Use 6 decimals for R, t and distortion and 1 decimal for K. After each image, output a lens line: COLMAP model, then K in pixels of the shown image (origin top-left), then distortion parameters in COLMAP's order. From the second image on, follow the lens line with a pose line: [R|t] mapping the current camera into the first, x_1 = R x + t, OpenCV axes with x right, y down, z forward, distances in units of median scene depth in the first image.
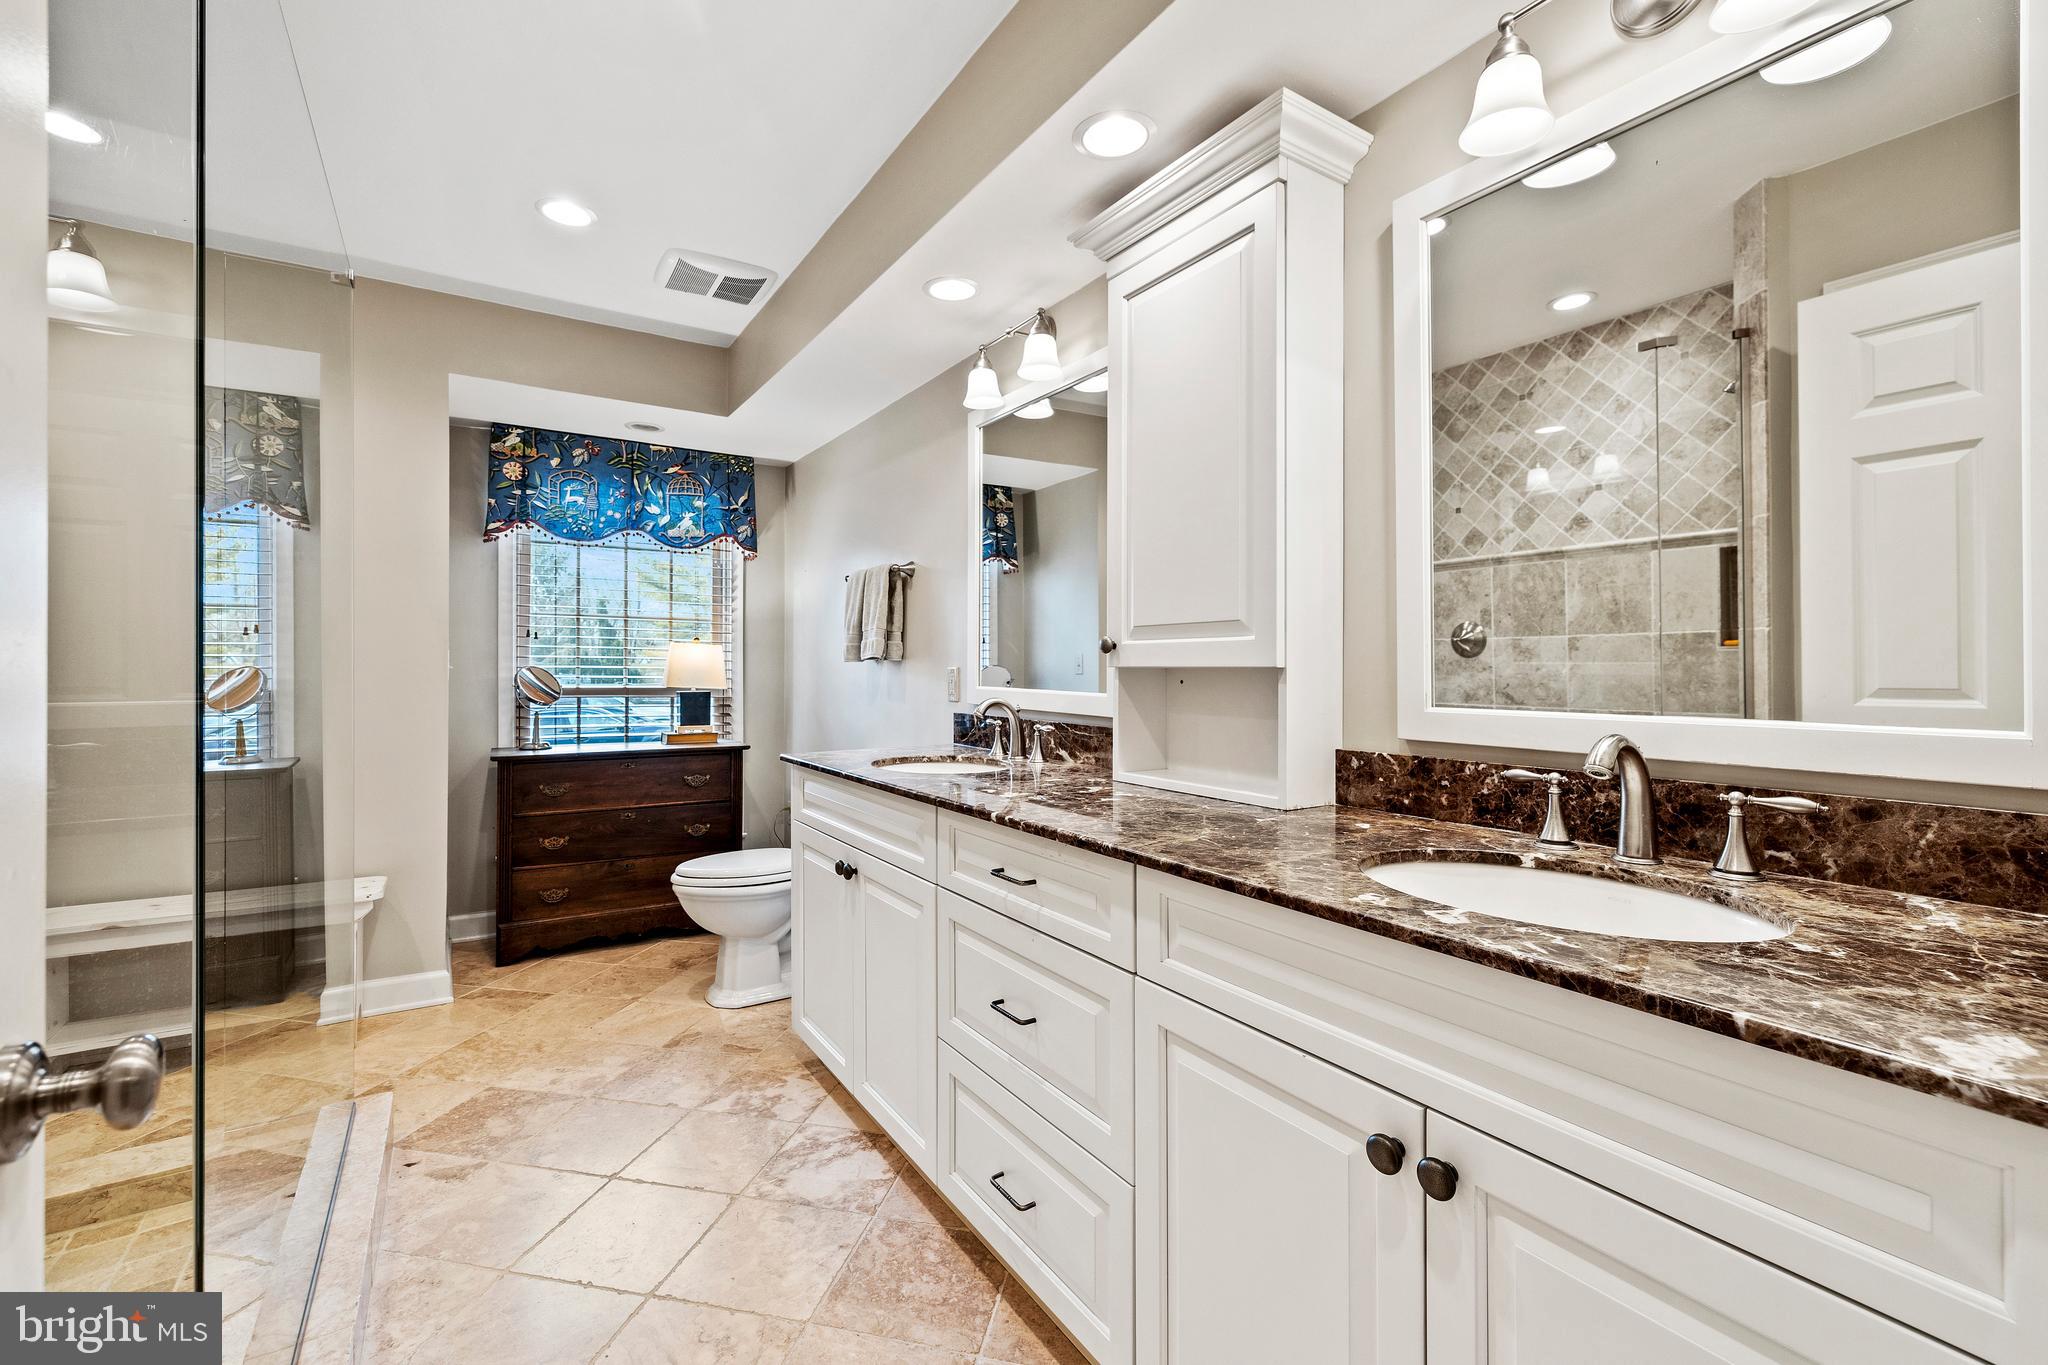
lens RADIAL K [[873.4, 0, 1013.7], [0, 873.4, 671.3], [0, 0, 1]] dist [-0.000051, 0.000378]
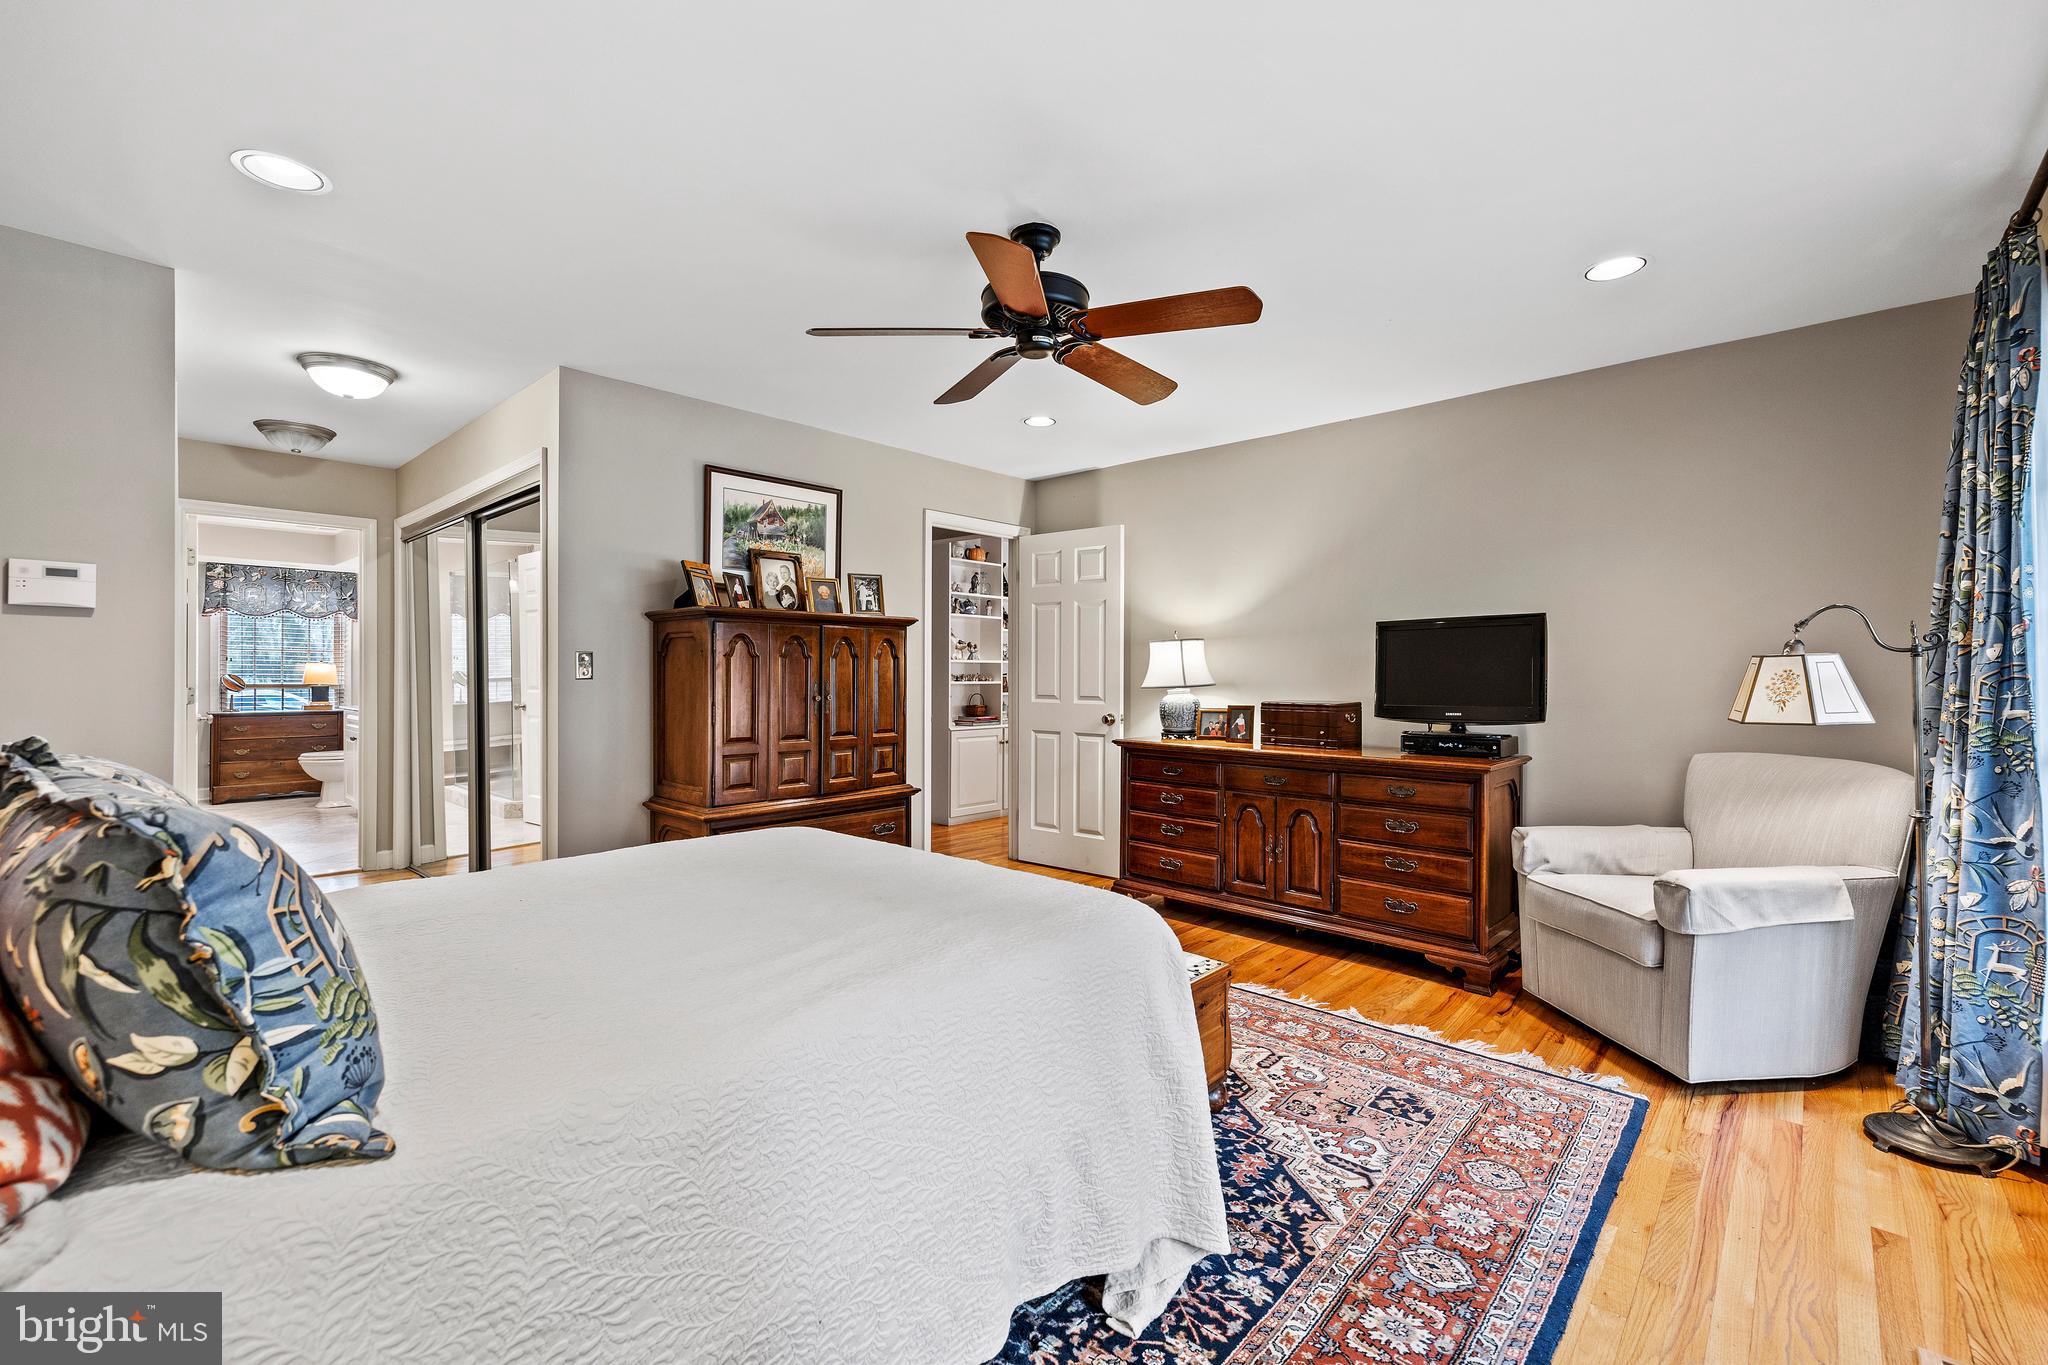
lens RADIAL K [[873.4, 0, 1035.5], [0, 873.4, 679.7], [0, 0, 1]] dist [-0.000051, 0.000378]
pose [[0.971383, -0.001900, 0.237509, 0.852620], [0.000897, 0.999990, 0.004331, 0.000508], [-0.237515, -0.003994, 0.971376, -1.537631]]
